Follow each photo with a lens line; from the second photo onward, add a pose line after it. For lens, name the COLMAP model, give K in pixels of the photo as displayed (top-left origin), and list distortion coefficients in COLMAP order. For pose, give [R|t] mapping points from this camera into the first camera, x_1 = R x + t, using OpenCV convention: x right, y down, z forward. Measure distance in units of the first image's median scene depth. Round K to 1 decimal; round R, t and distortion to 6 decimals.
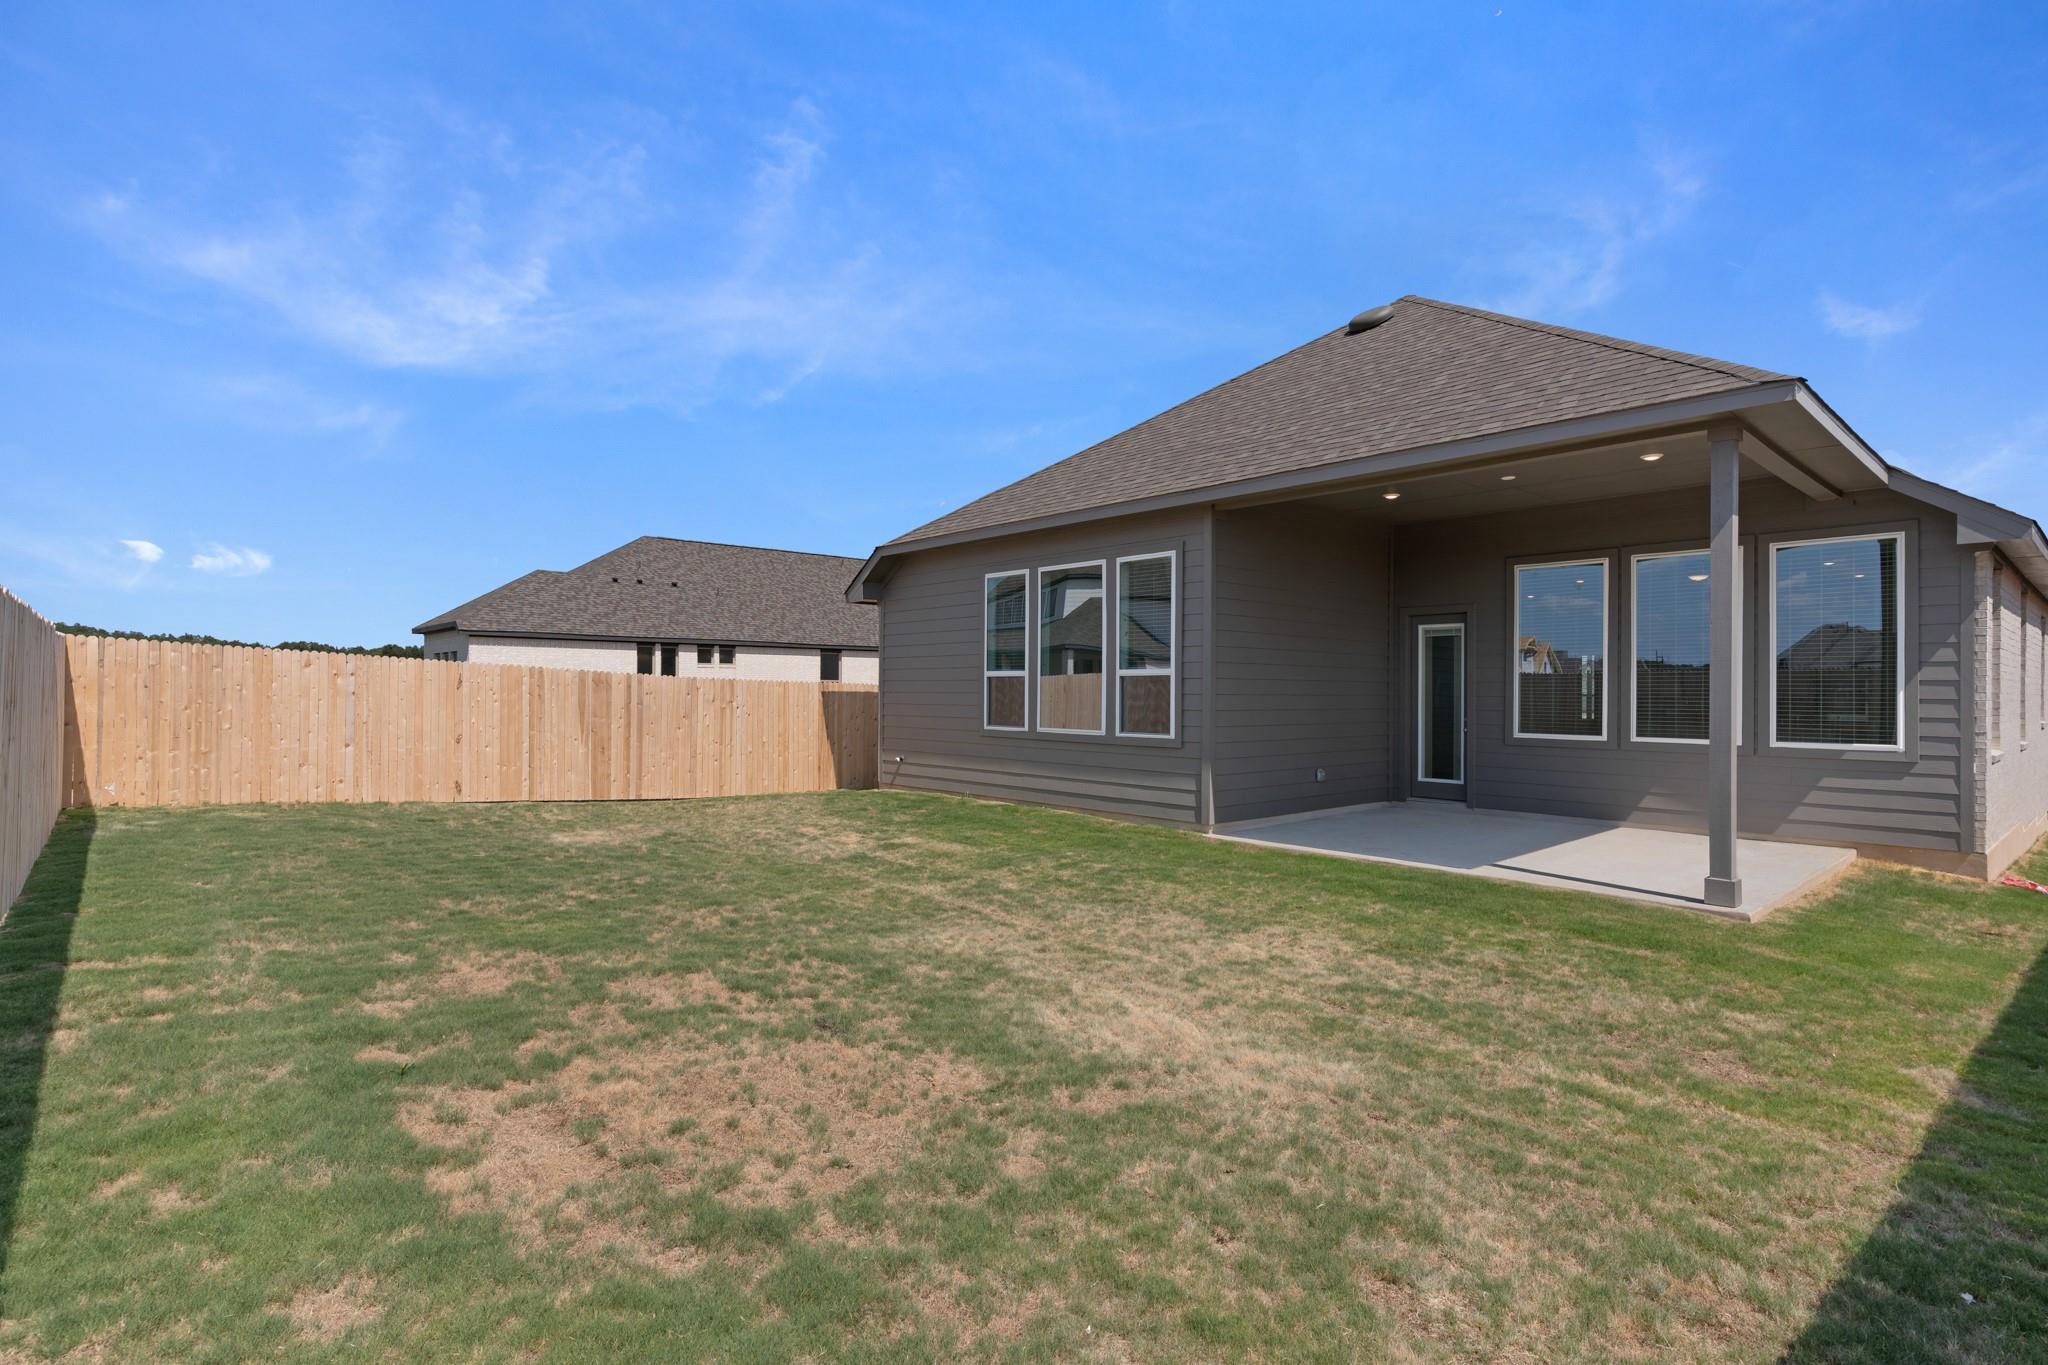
lens RADIAL K [[1001.4, 0, 1023.2], [0, 1001.4, 683.1], [0, 0, 1]] dist [0.000458, 0.000128]
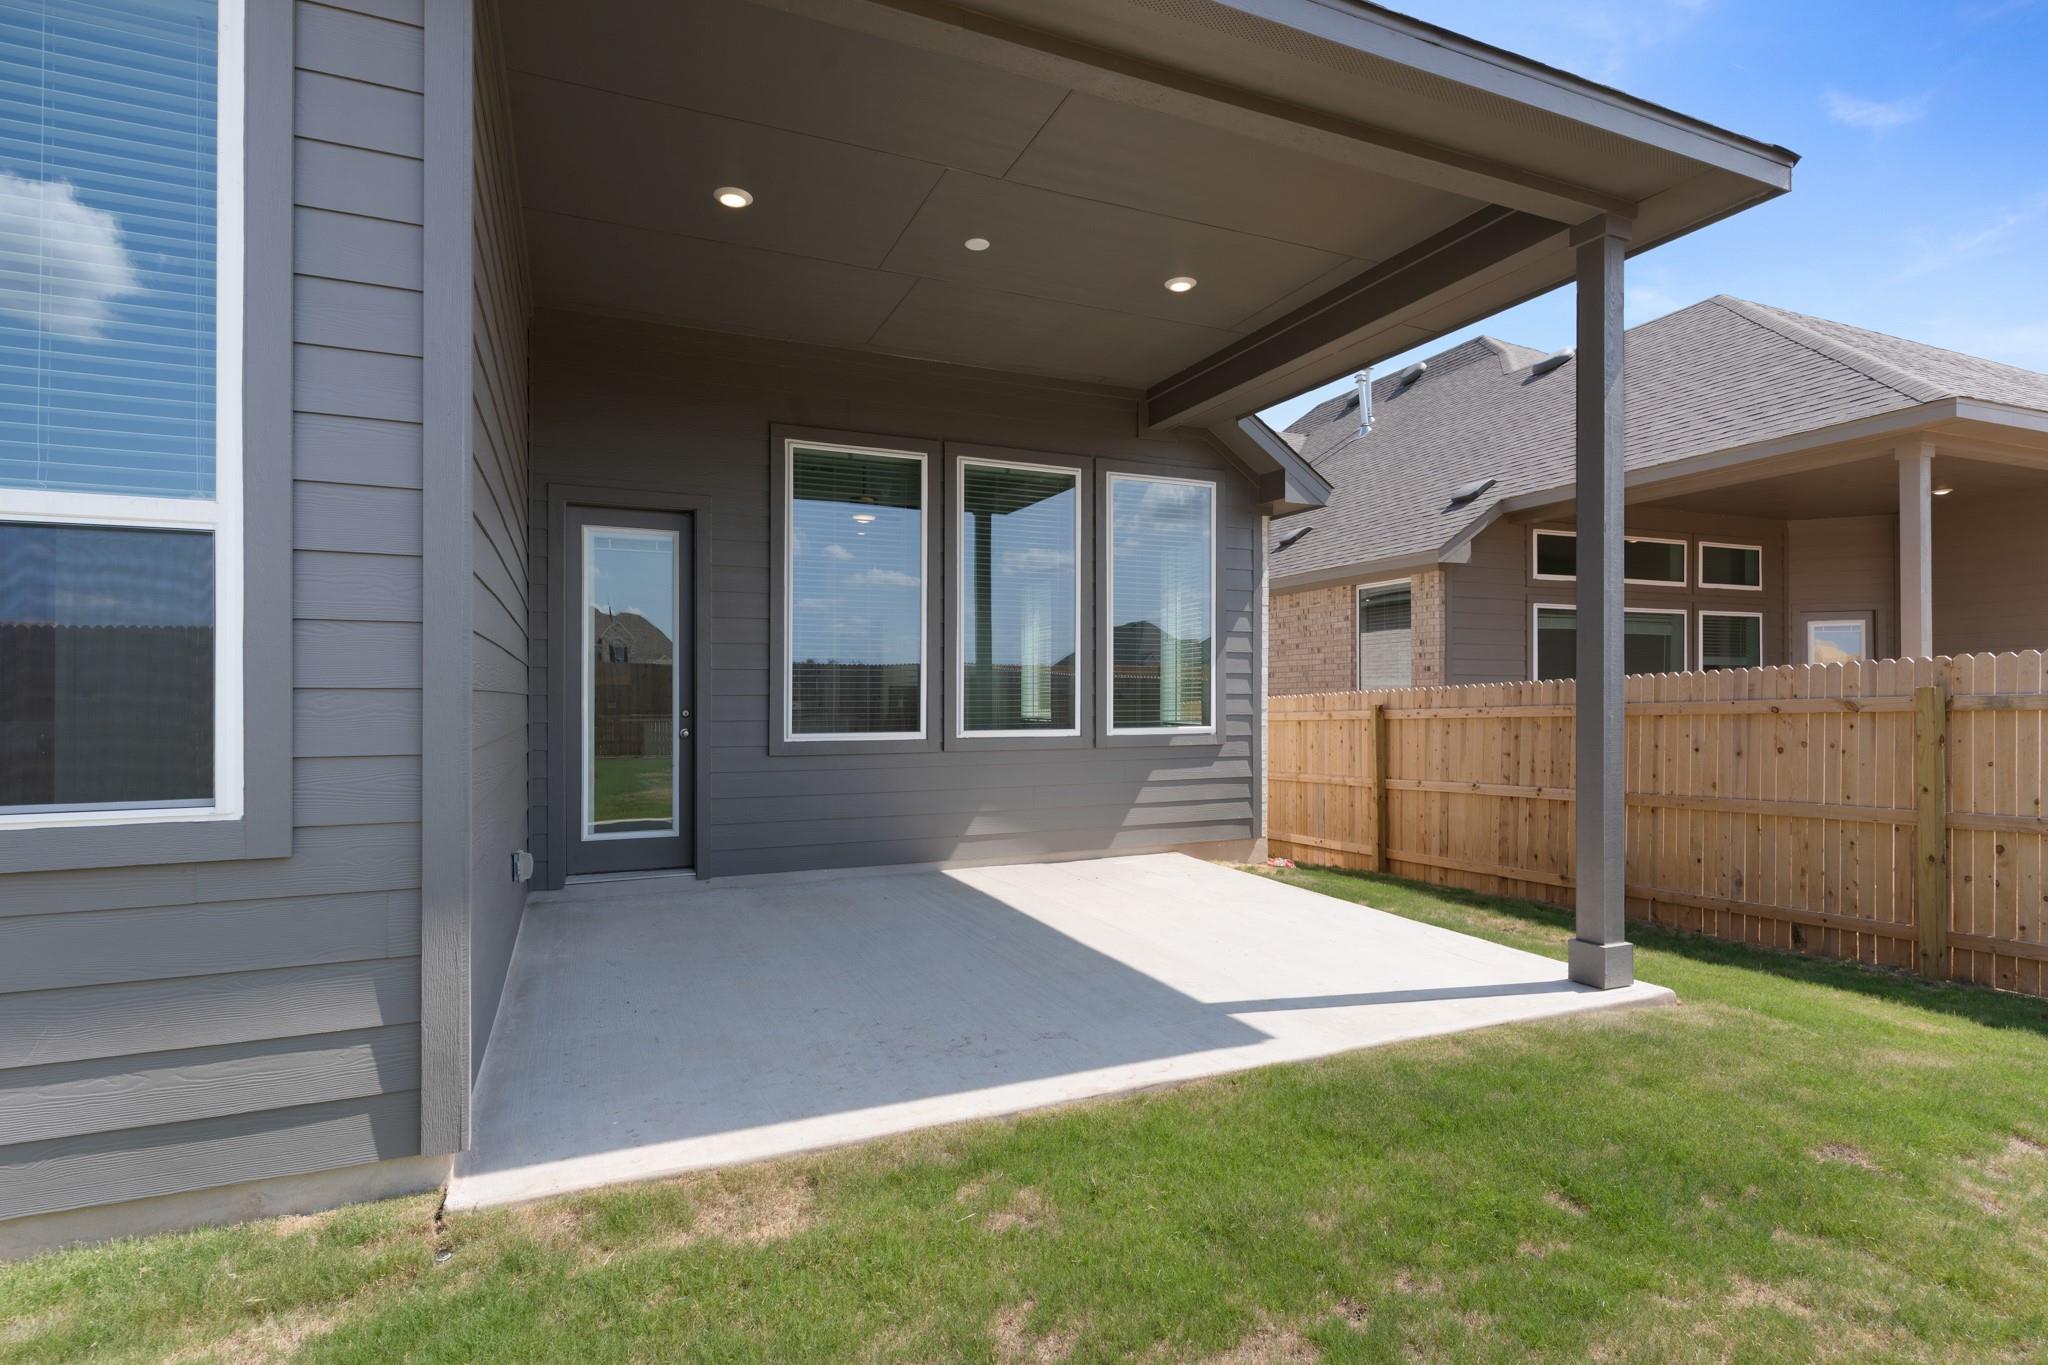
lens RADIAL K [[992.7, 0, 1022.9], [0, 992.7, 686.8], [0, 0, 1]] dist [-0.000203, -0.000557]
pose [[0.324086, 0.004173, 0.946018, -0.000074], [-0.001325, 0.999991, -0.003957, 0.029507], [-0.946027, 0.000029, 0.324089, 0.825059]]
